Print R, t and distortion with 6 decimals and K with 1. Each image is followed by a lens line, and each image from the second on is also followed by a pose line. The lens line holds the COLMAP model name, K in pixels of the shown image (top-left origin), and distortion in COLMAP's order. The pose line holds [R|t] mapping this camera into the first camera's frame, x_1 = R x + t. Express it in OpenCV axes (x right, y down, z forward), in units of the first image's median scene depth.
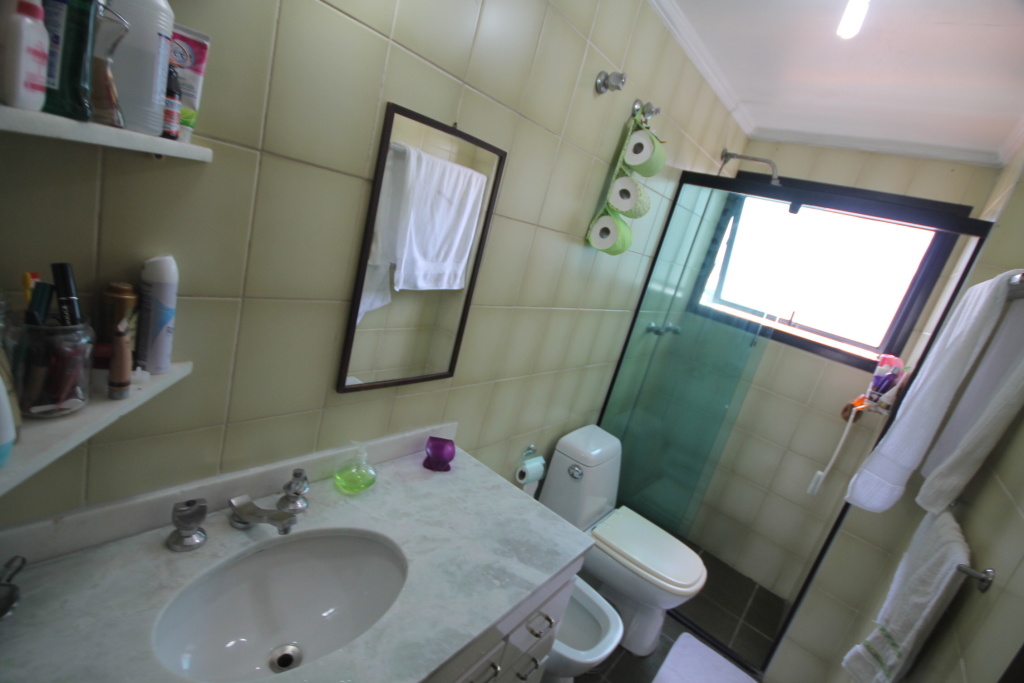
lens RADIAL K [[479.1, 0, 511.5], [0, 479.1, 342.8], [0, 0, 1]] dist [0.002413, -0.000073]
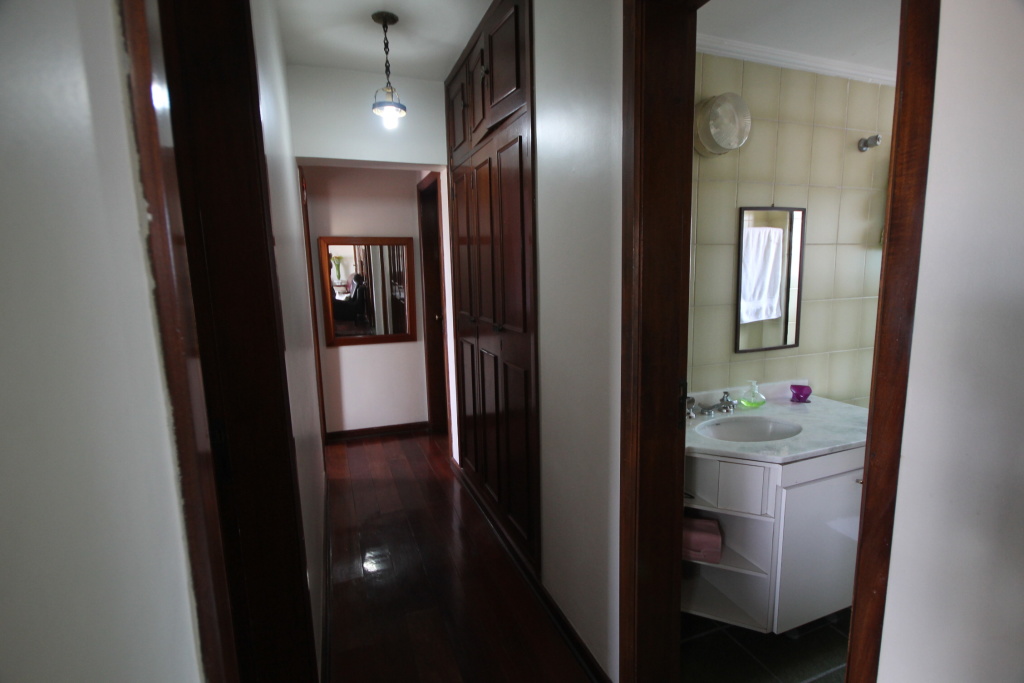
lens RADIAL K [[479.1, 0, 505.7], [0, 479.1, 341.8], [0, 0, 1]] dist [0.002413, -0.000073]
pose [[0.818488, -0.211372, -0.534228, -0.057551], [0.107124, 0.969703, -0.219548, 0.272695], [0.564448, 0.122469, 0.816333, -0.782497]]
